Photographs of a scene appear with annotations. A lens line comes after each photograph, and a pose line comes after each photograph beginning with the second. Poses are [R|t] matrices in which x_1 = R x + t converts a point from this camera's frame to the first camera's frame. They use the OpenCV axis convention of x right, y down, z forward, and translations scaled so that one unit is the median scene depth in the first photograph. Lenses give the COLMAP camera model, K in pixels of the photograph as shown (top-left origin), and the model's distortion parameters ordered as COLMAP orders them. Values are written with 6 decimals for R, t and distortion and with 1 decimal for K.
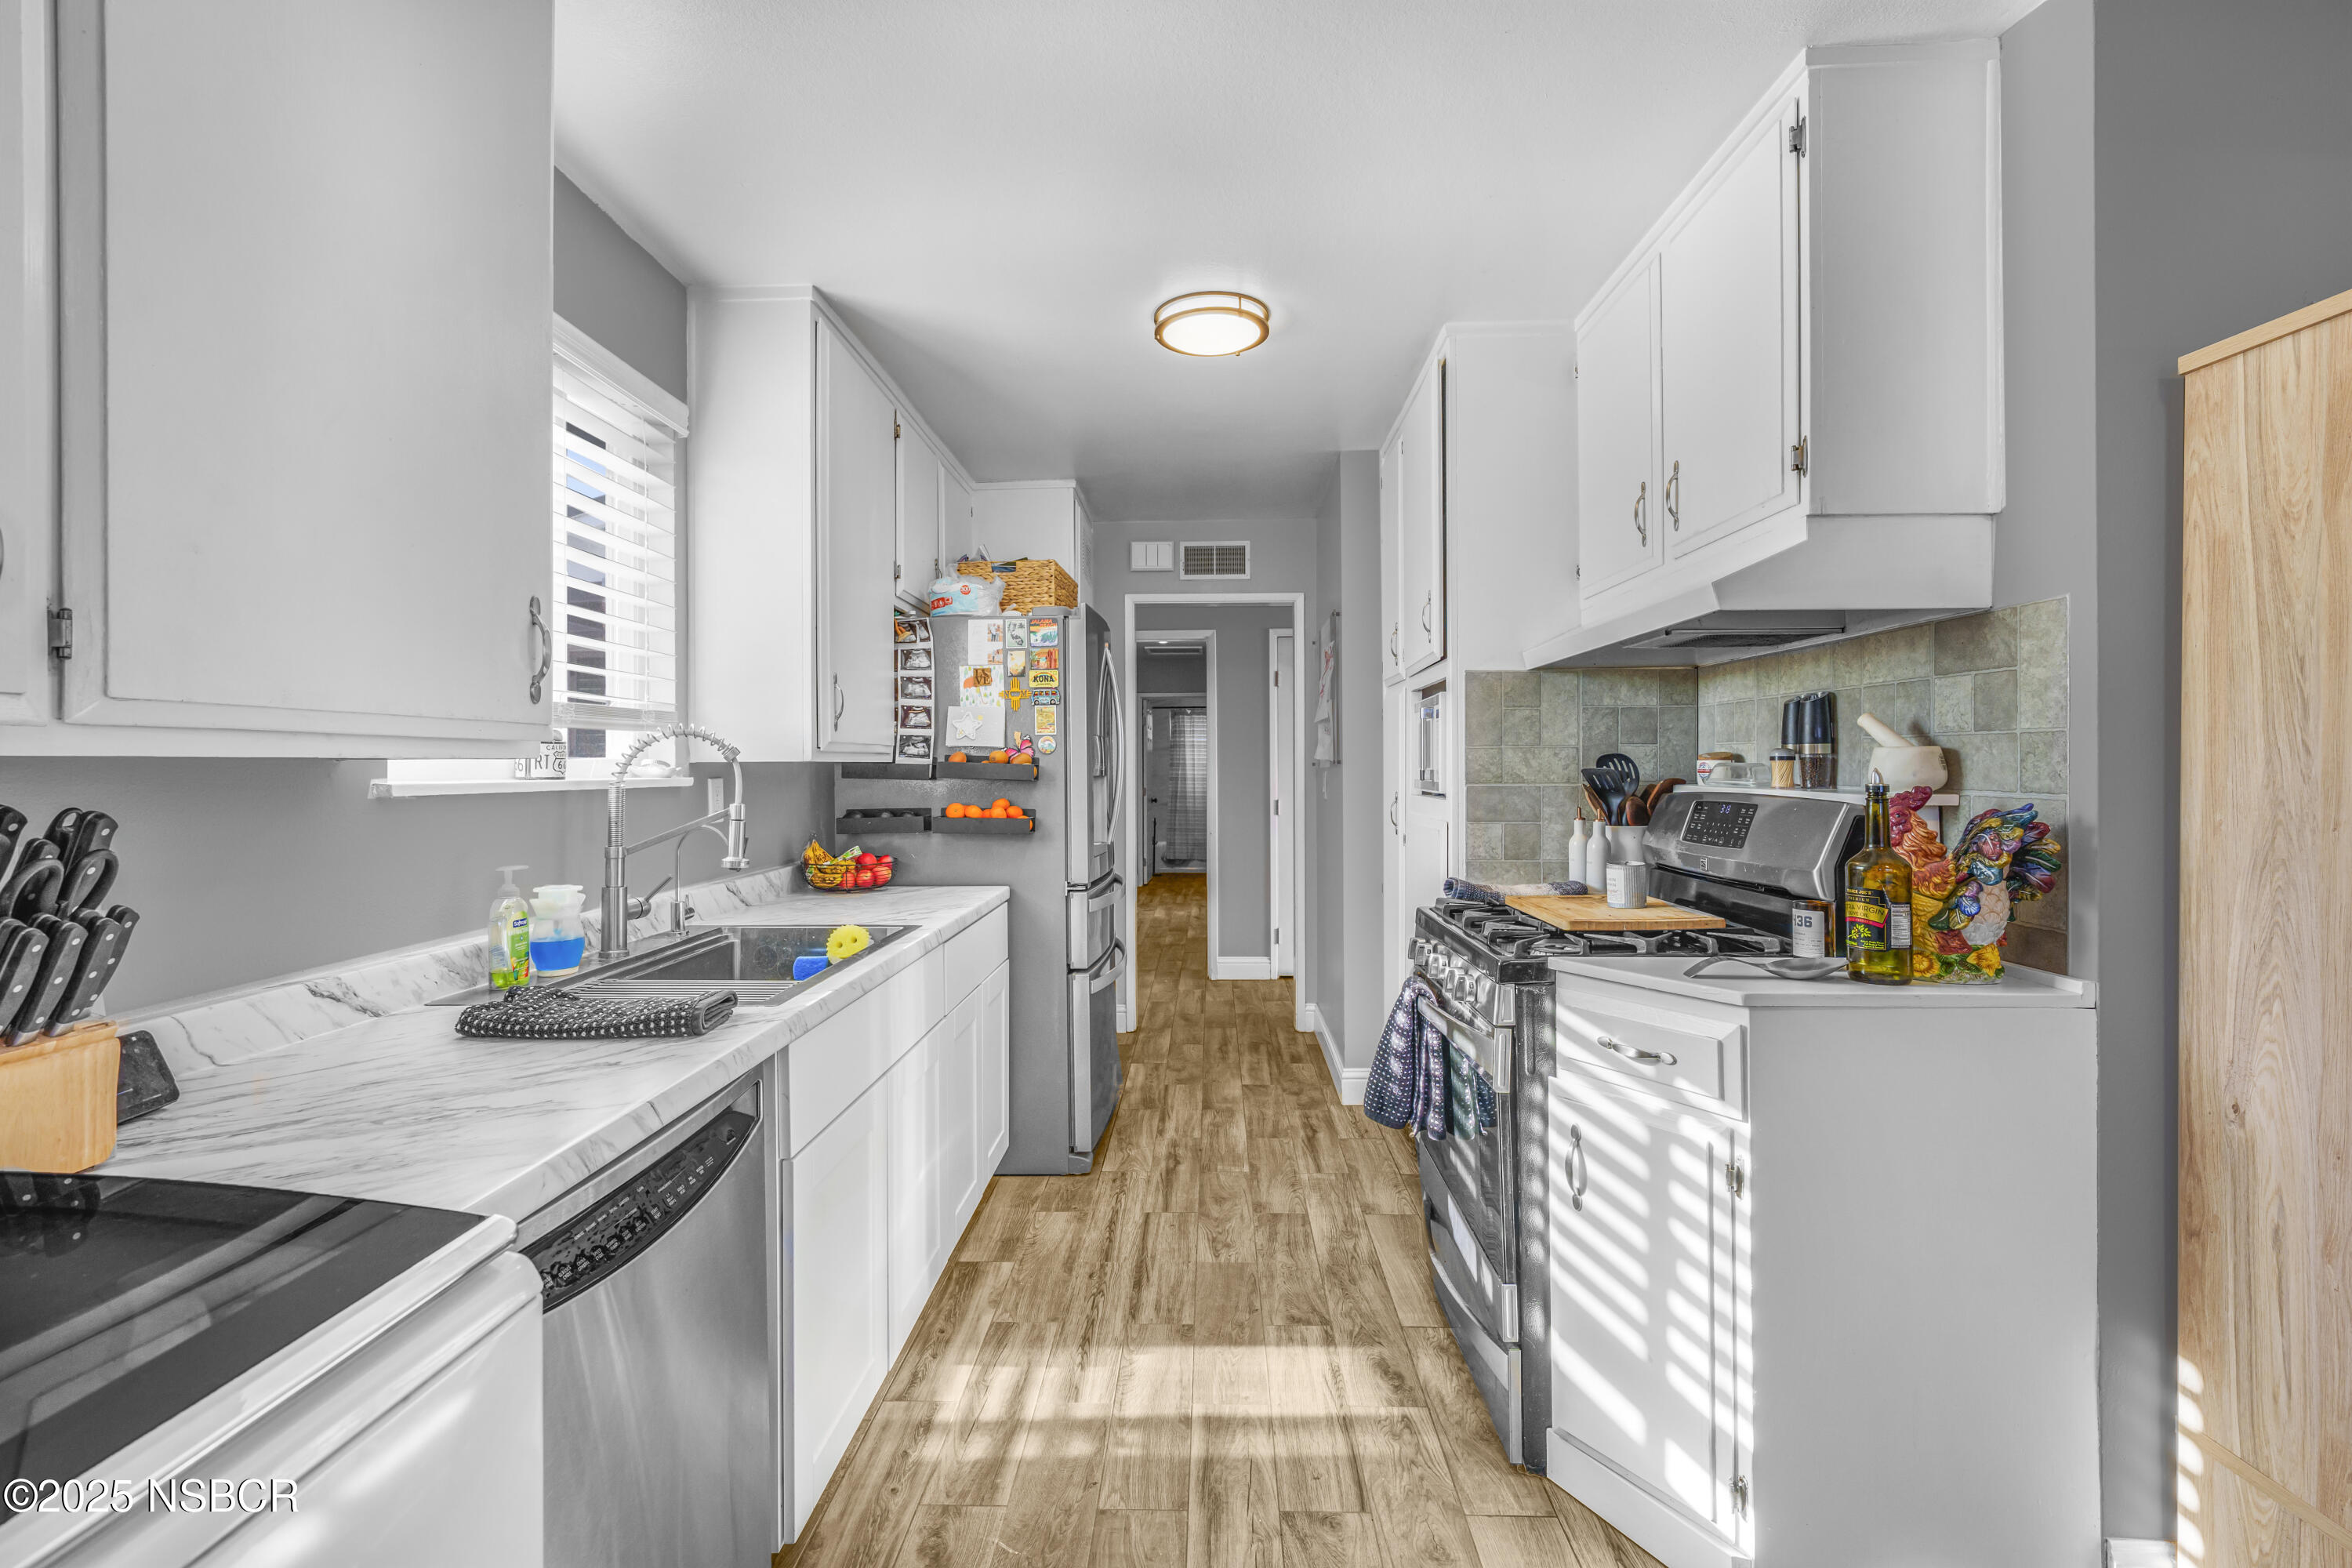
lens RADIAL K [[1060.0, 0, 1178.7], [0, 1060.0, 764.9], [0, 0, 1]] dist [-0.004029, 0.001558]
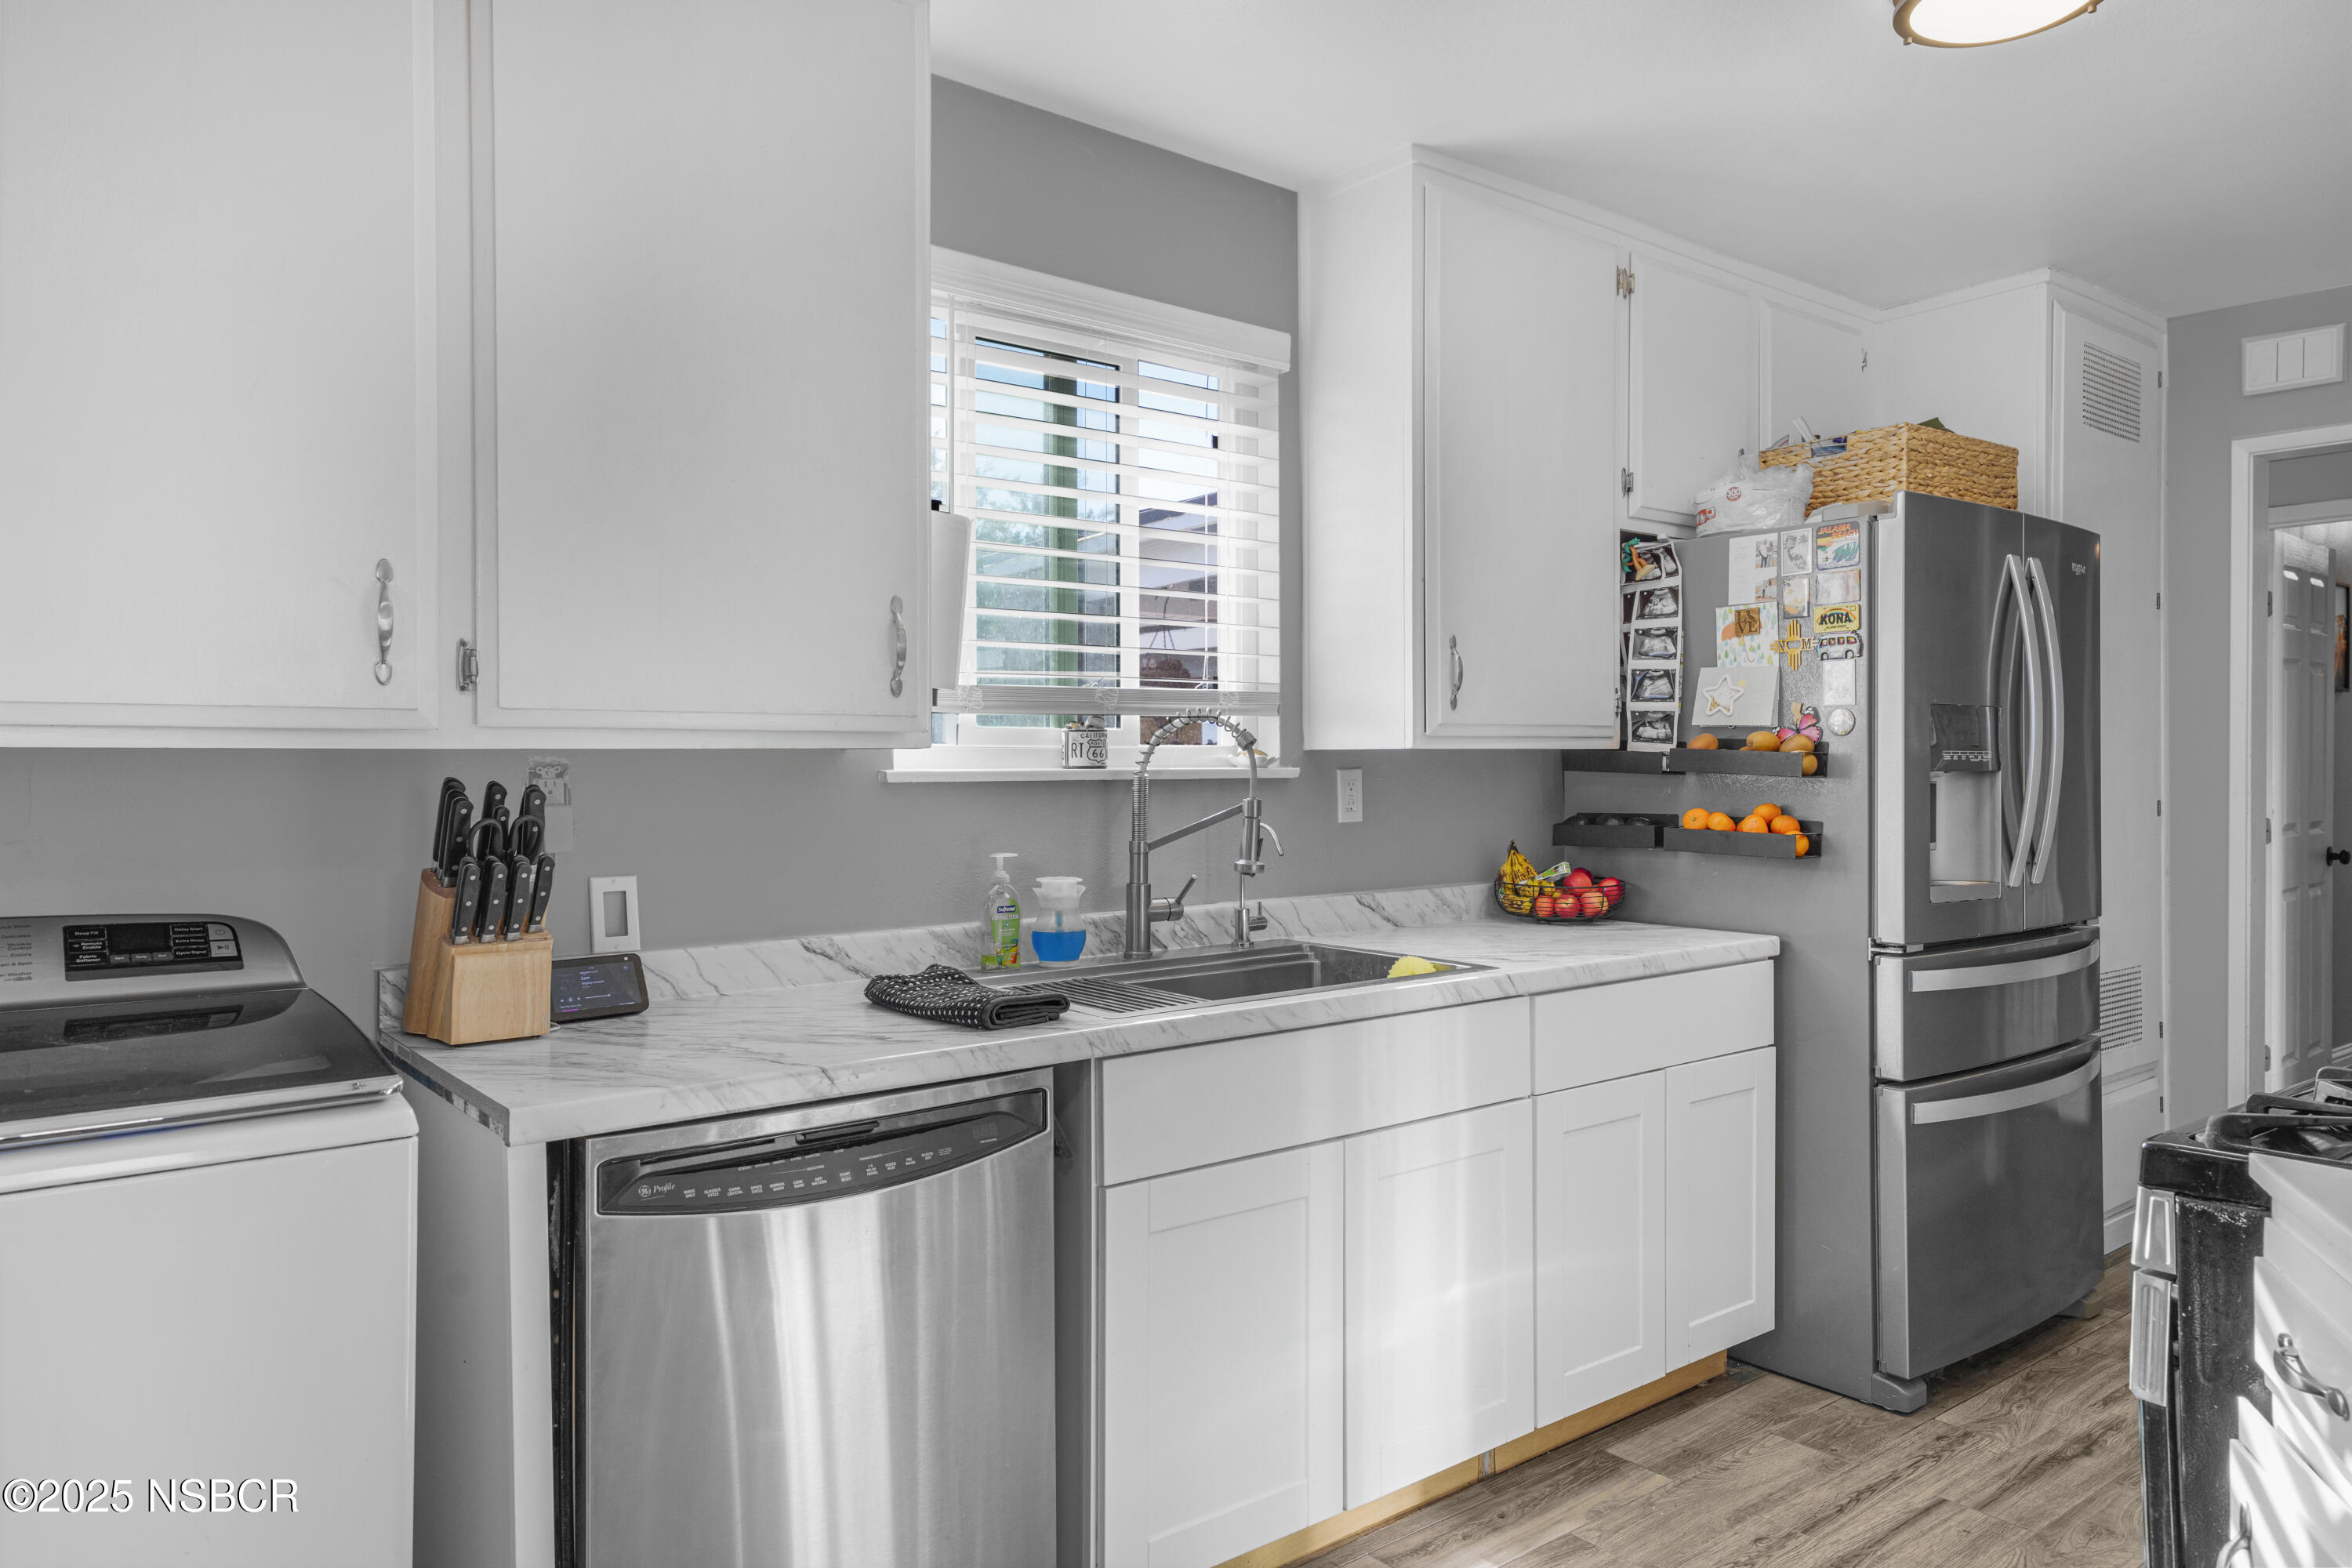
lens RADIAL K [[1531.7, 0, 1185.1], [0, 1531.7, 779.0], [0, 0, 1]] dist [0.023036, 0.000646]
pose [[0.642906, 0.014020, -0.765817, 0.340104], [0.000074, 0.999831, 0.018366, -0.001562], [0.765945, -0.011864, 0.642797, 0.104696]]
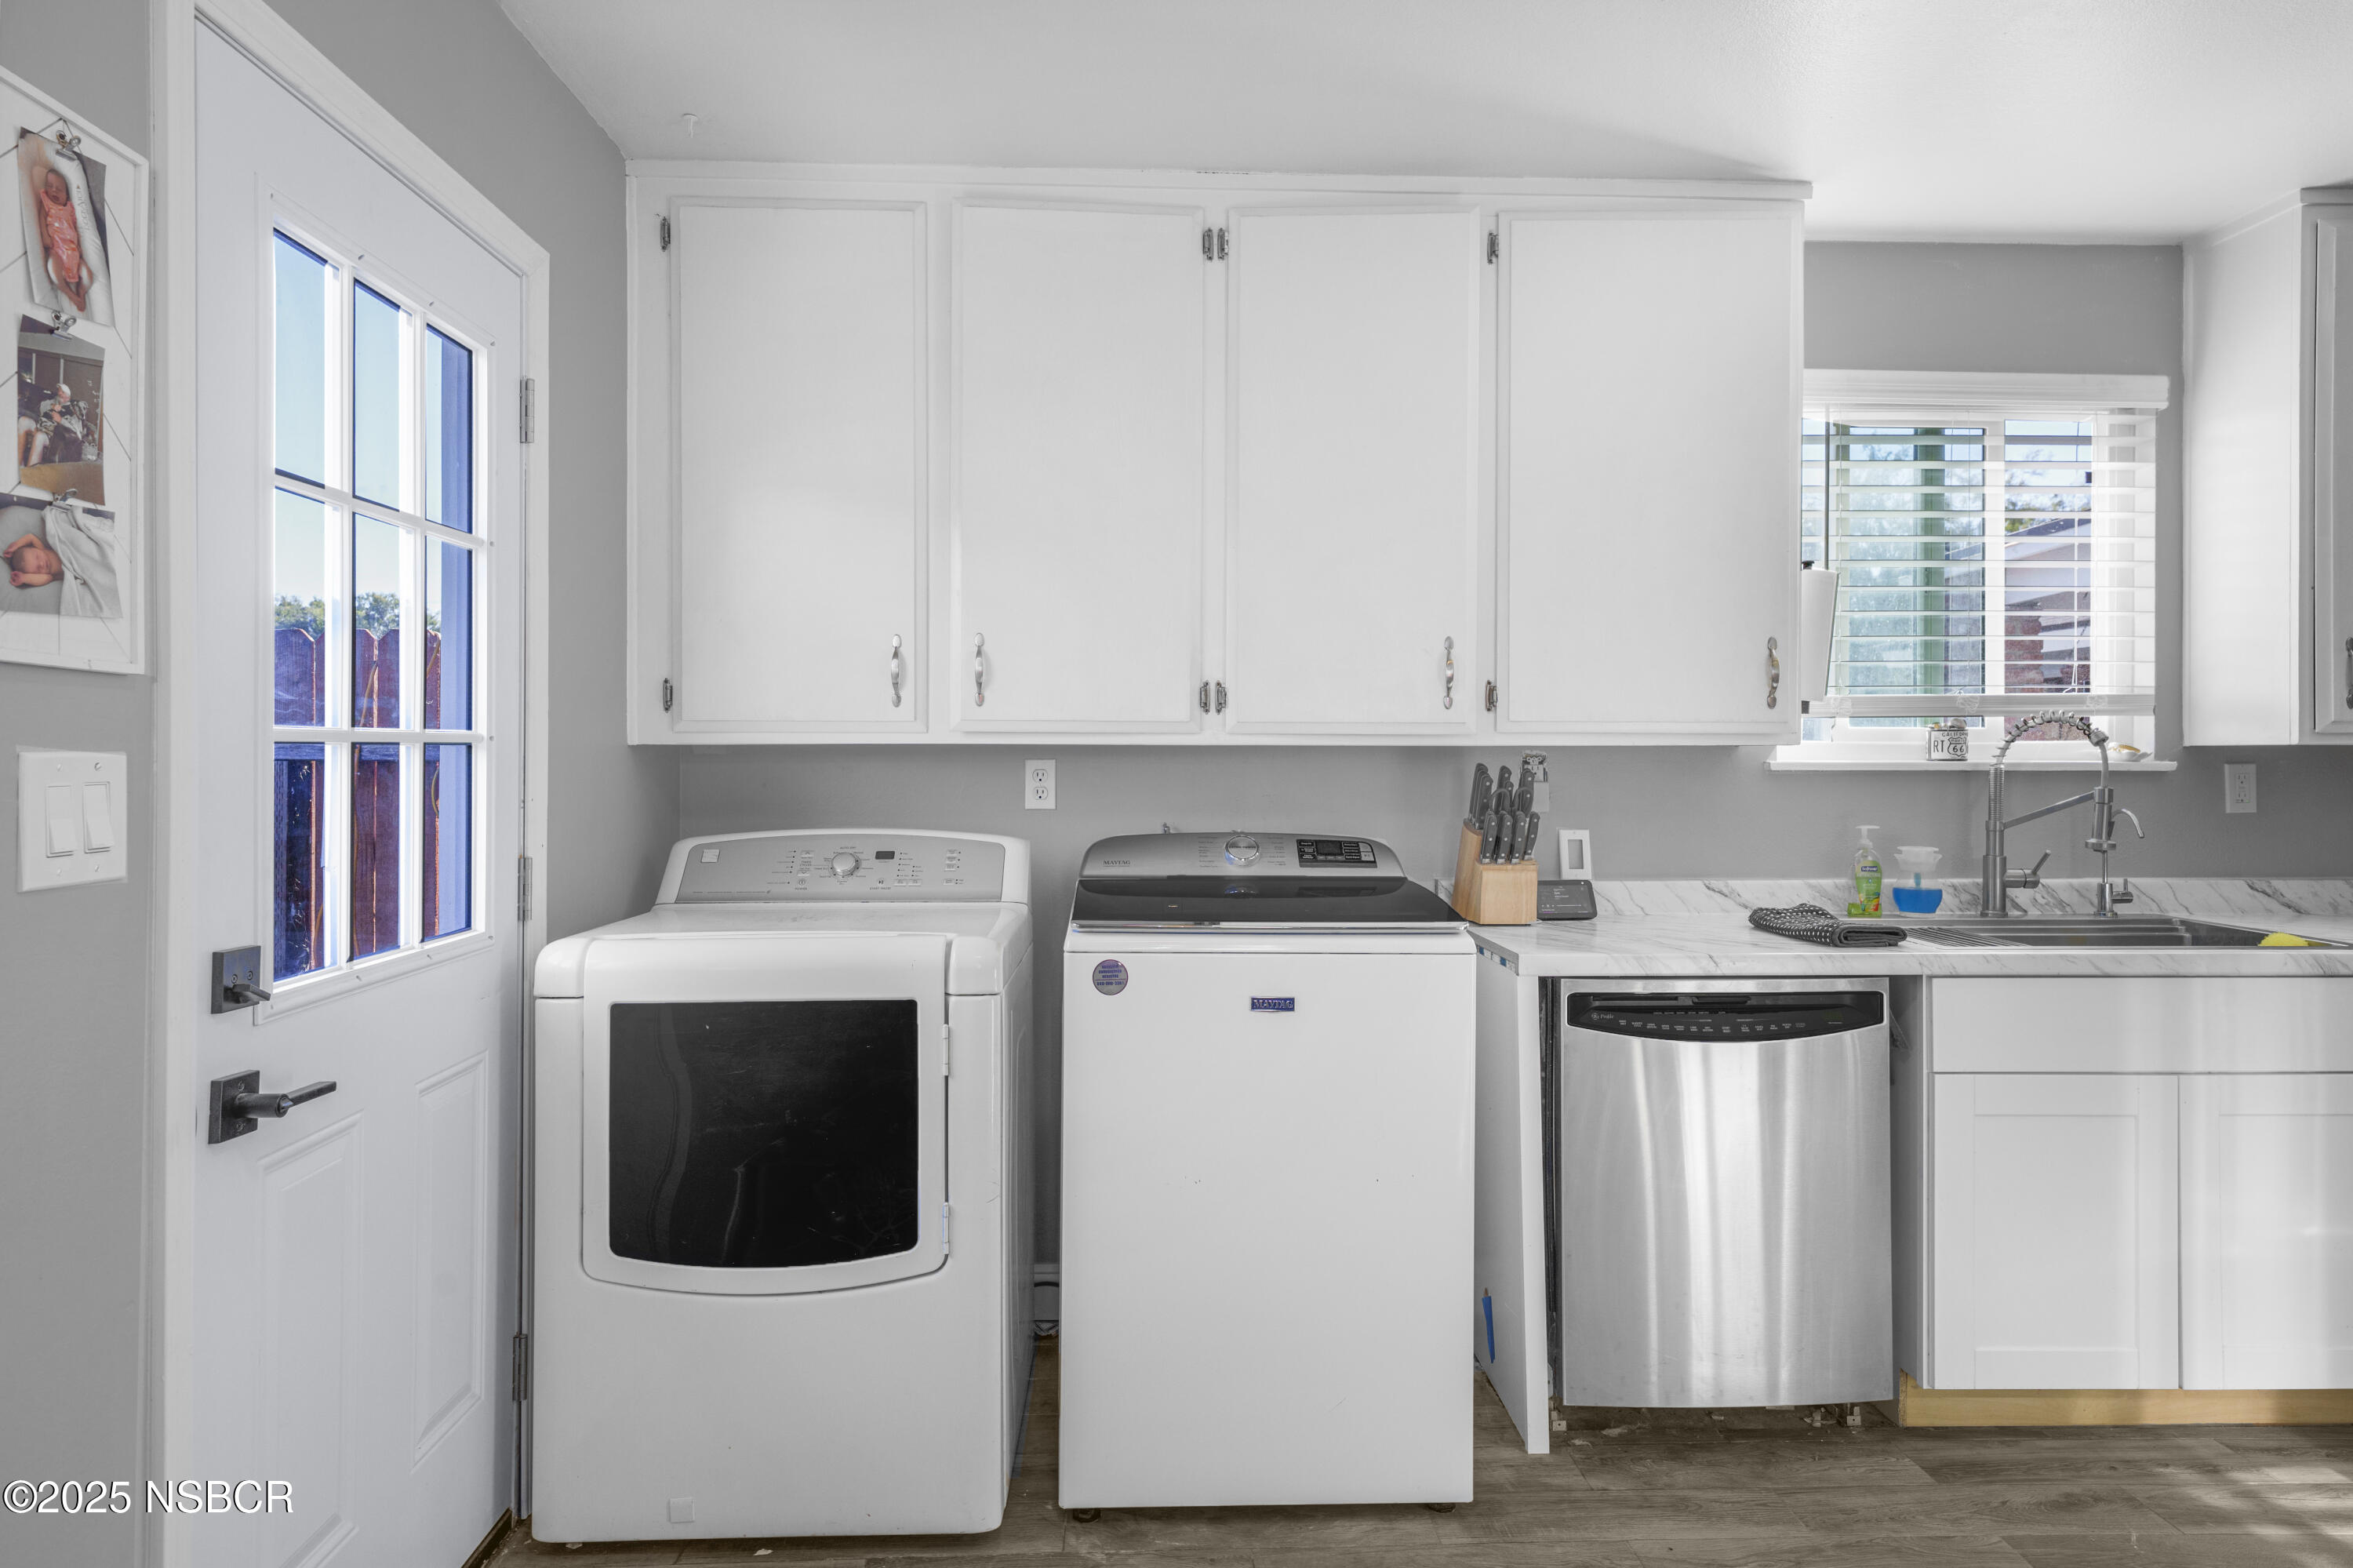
lens RADIAL K [[1428.5, 0, 1175.2], [0, 1428.5, 750.8], [0, 0, 1]] dist [0.035480, -0.003983]
pose [[0.077615, 0.002883, -0.996979, 0.610129], [0.000025, 0.999996, 0.002894, -0.001740], [0.996983, -0.000249, 0.077615, -0.000076]]
